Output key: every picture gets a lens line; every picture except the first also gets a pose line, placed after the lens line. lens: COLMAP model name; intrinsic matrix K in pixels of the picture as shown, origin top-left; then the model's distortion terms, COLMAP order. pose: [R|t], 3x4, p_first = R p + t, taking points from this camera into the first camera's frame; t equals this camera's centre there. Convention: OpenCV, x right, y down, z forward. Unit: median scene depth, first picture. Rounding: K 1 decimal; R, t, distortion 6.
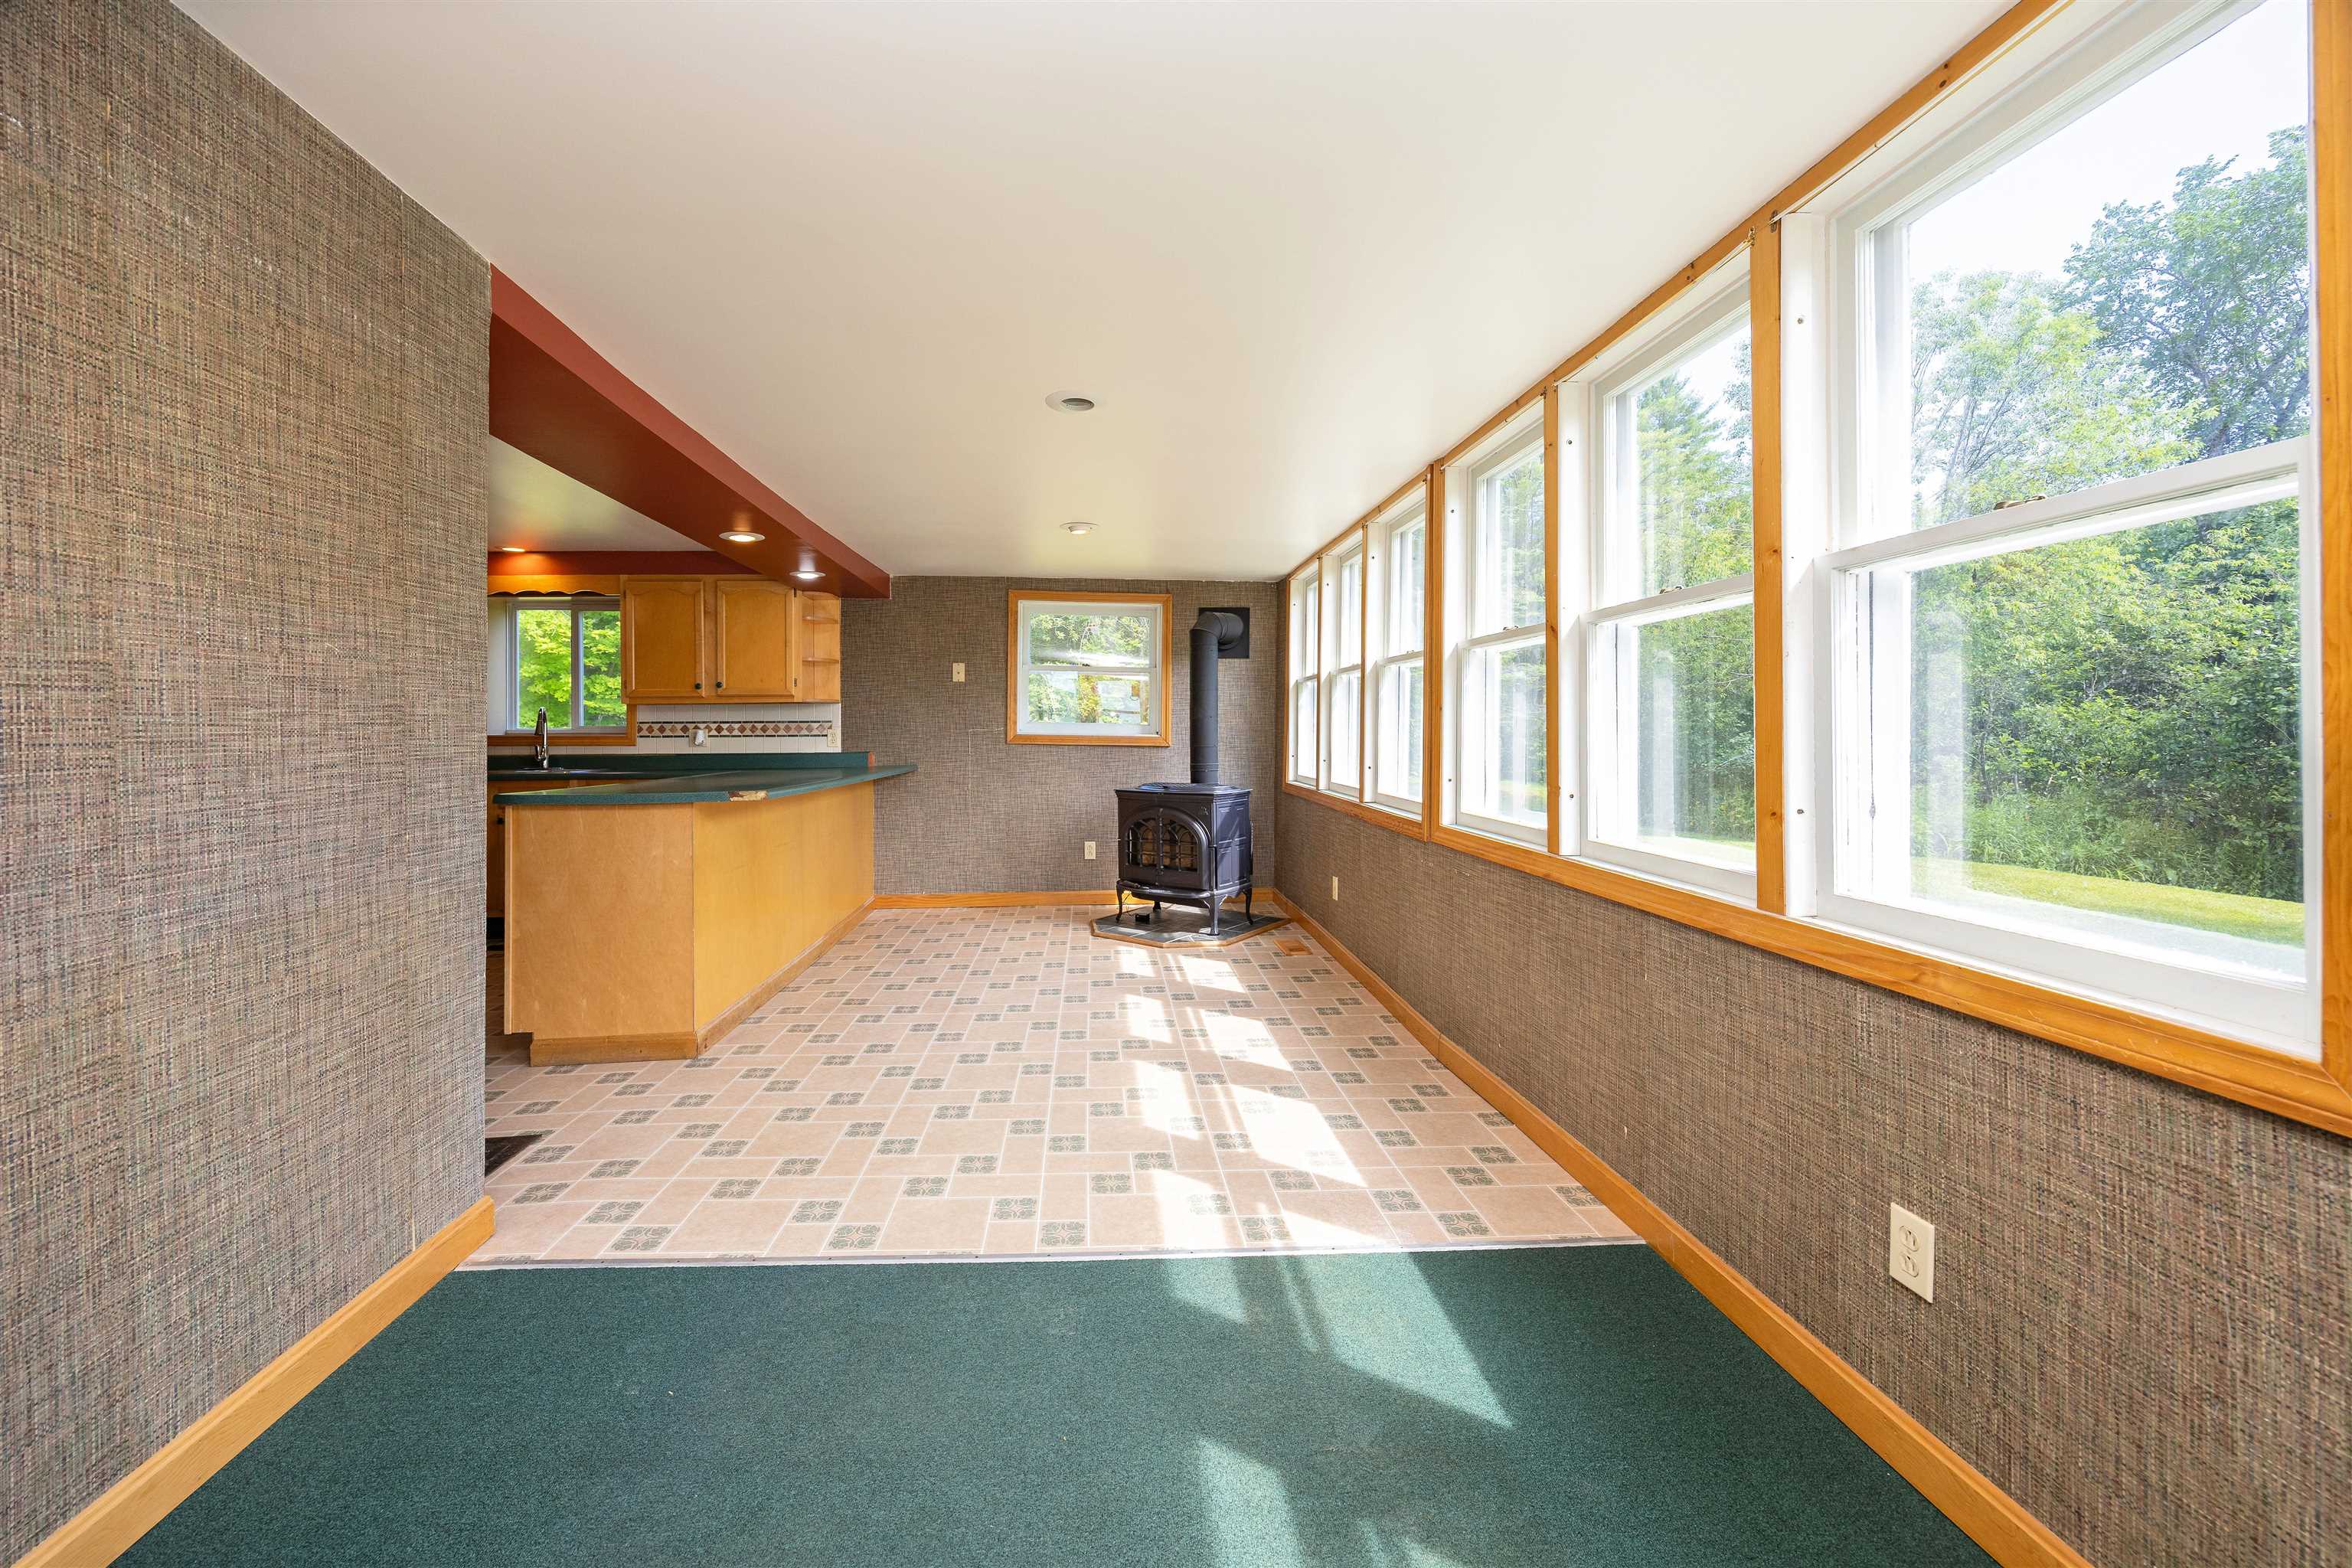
lens RADIAL K [[913.8, 0, 1135.0], [0, 913.8, 733.7], [0, 0, 1]] dist [-0.000531, -0.000001]
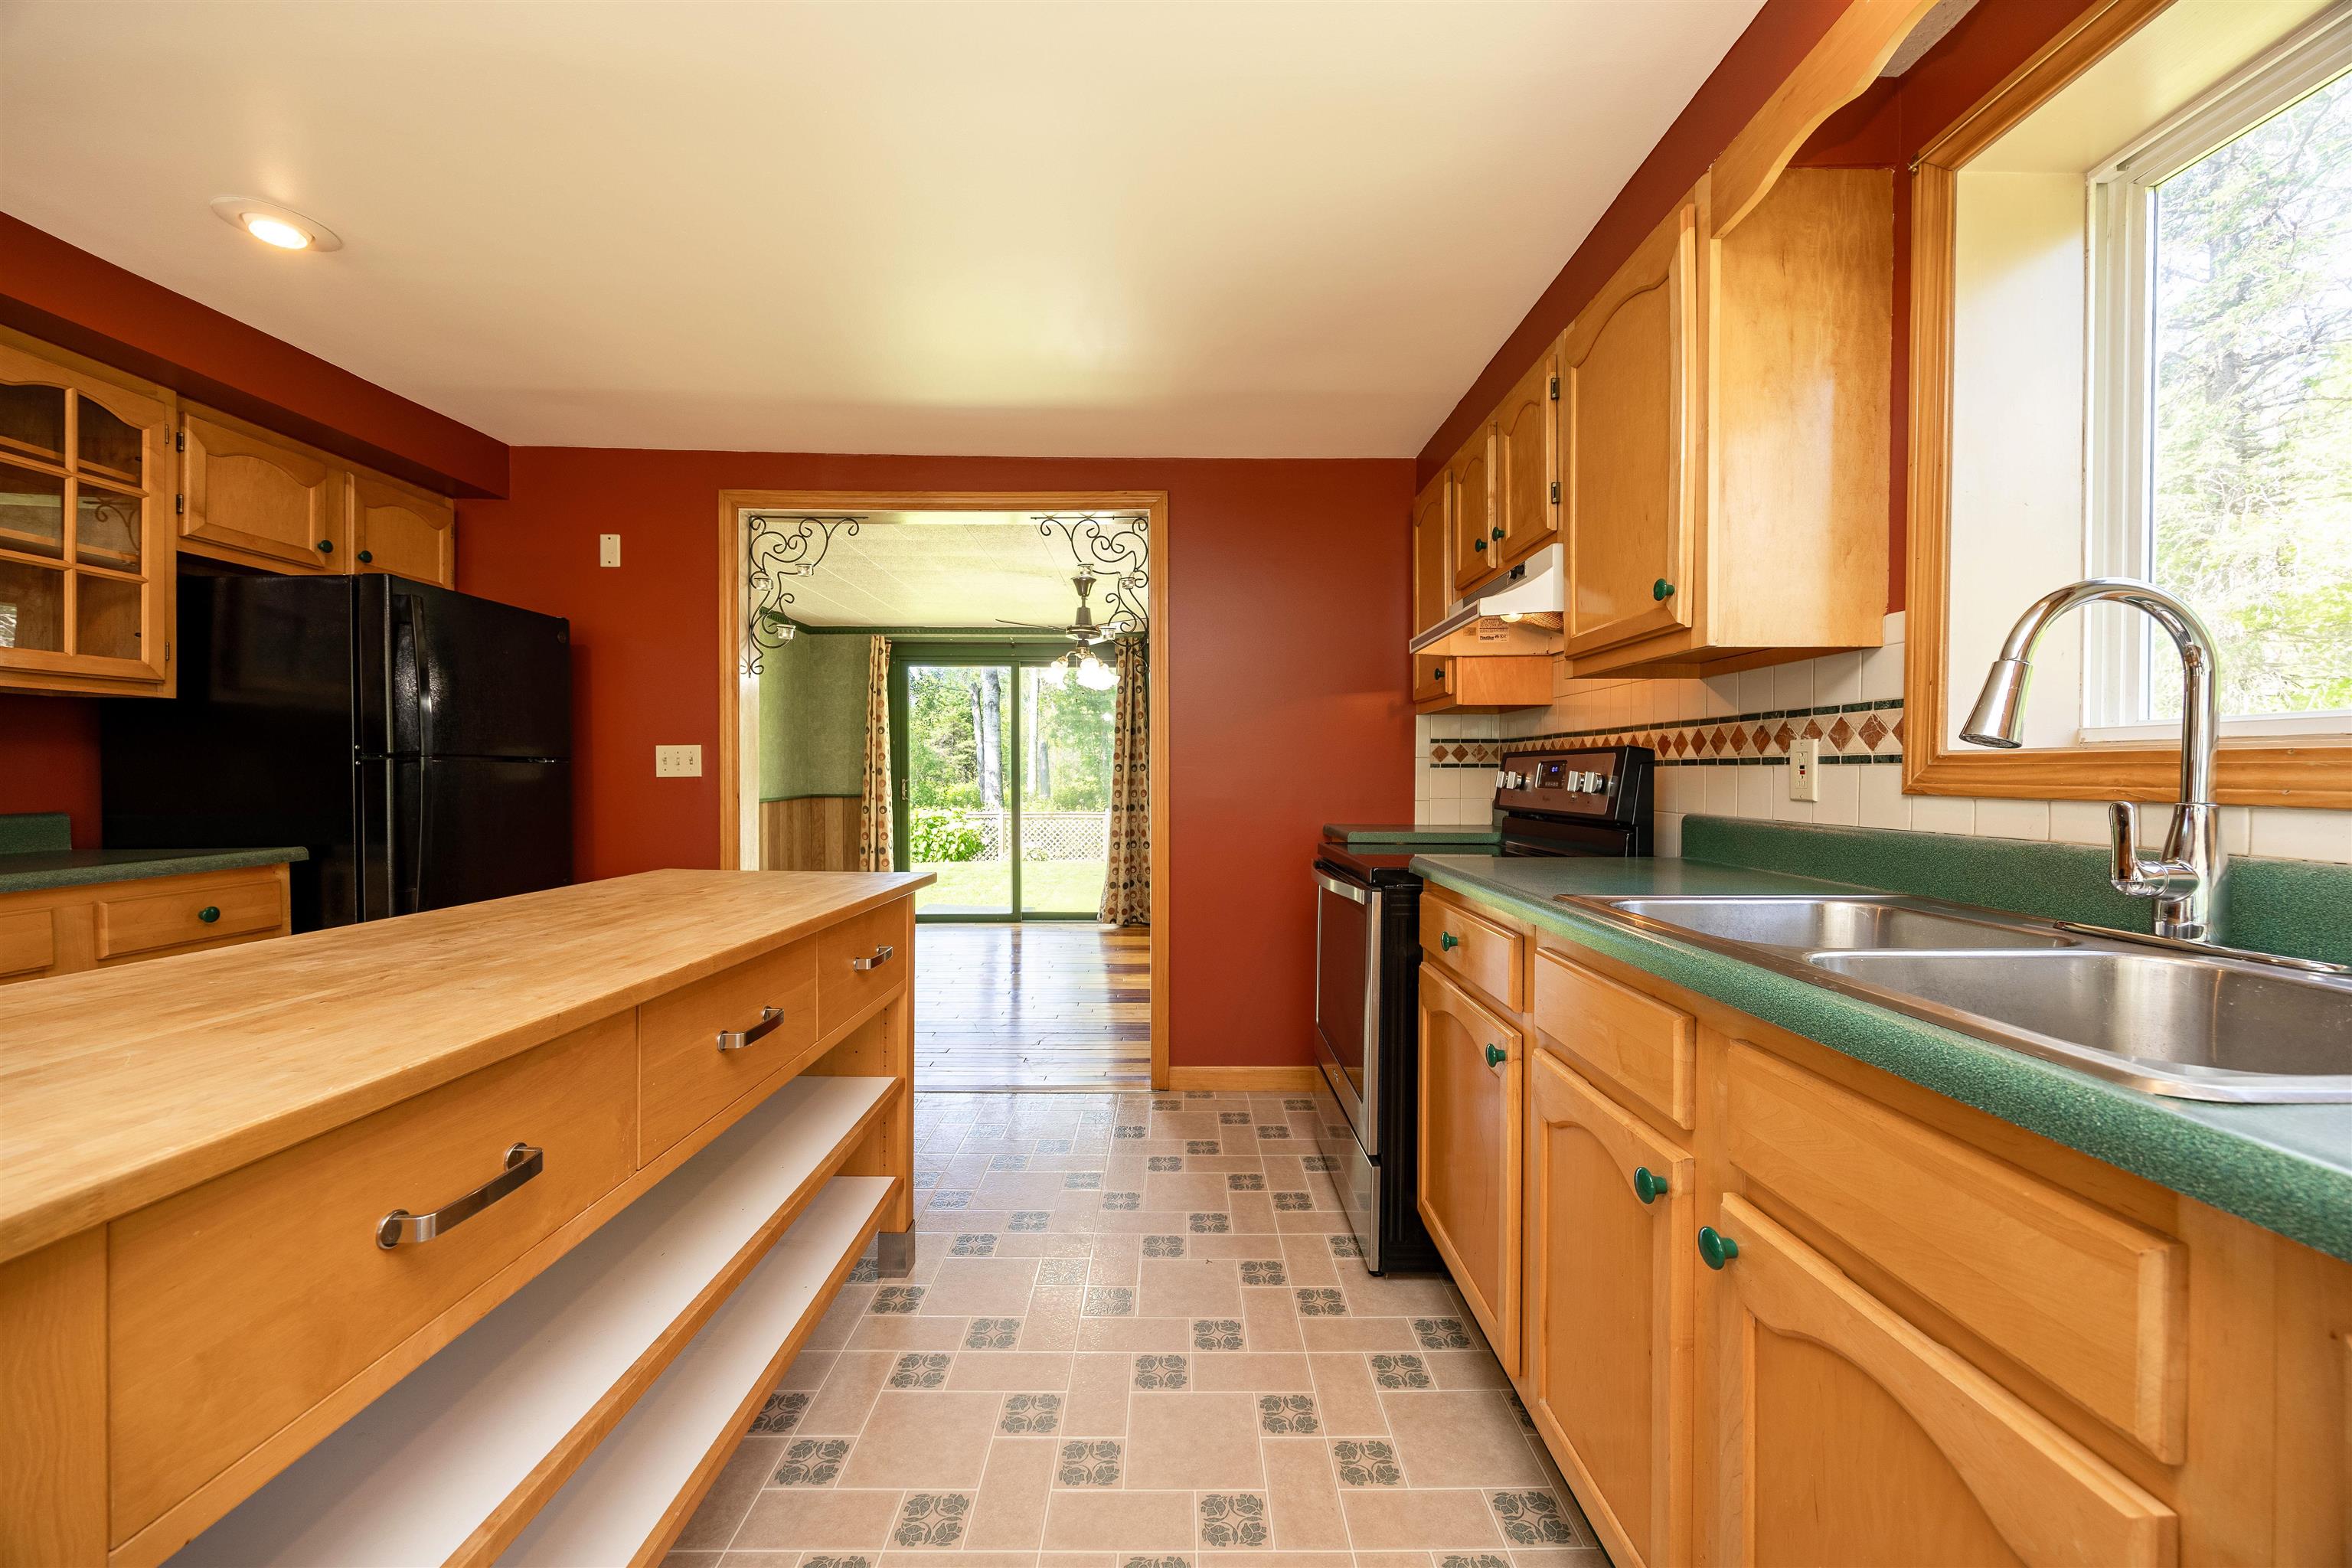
lens RADIAL K [[889.4, 0, 1198.8], [0, 889.4, 783.4], [0, 0, 1]] dist [0.000187, 0.000032]
pose [[-0.029757, 0.015567, -0.999436, -0.469554], [0.000804, 0.999879, 0.015550, 0.006330], [0.999557, -0.000340, -0.029766, 0.808367]]
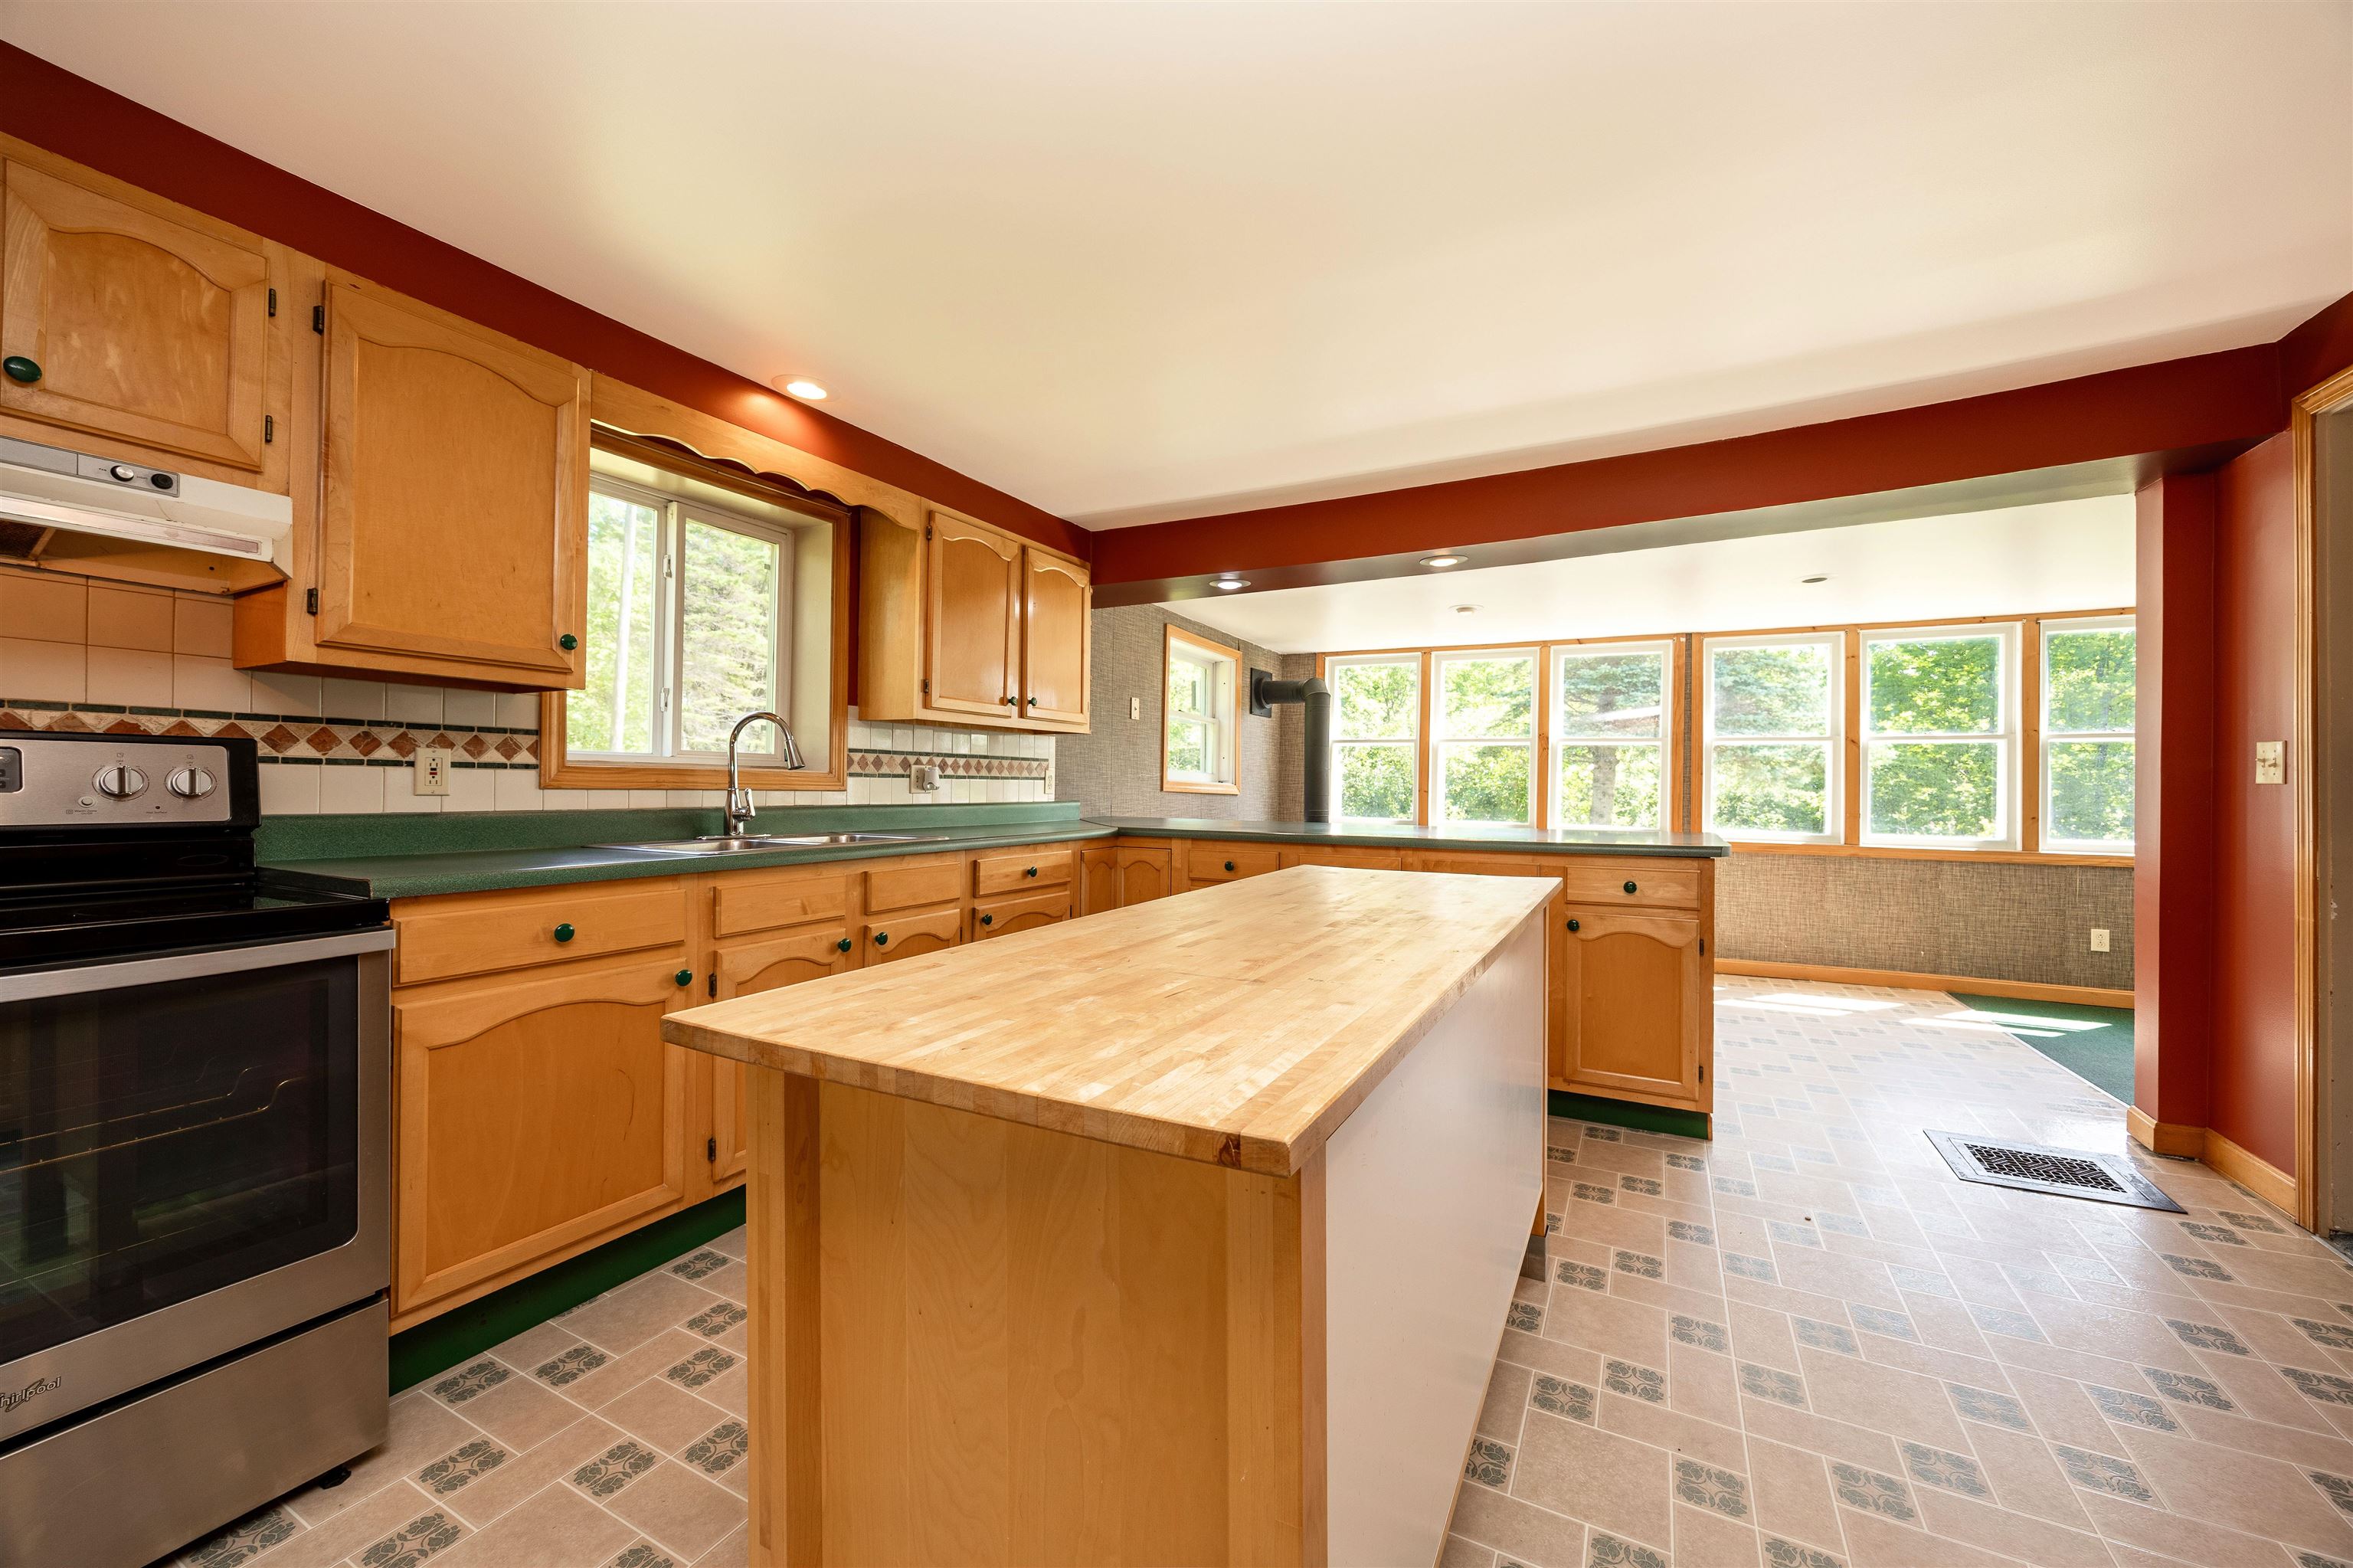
lens RADIAL K [[897.8, 0, 1191.1], [0, 897.8, 783.4], [0, 0, 1]] dist [0.003355, 0.000155]
pose [[0.506777, 0.013597, 0.861970, -0.922027], [-0.014075, 0.999873, -0.007498, 0.009909], [-0.861962, -0.008333, 0.506904, 0.534933]]
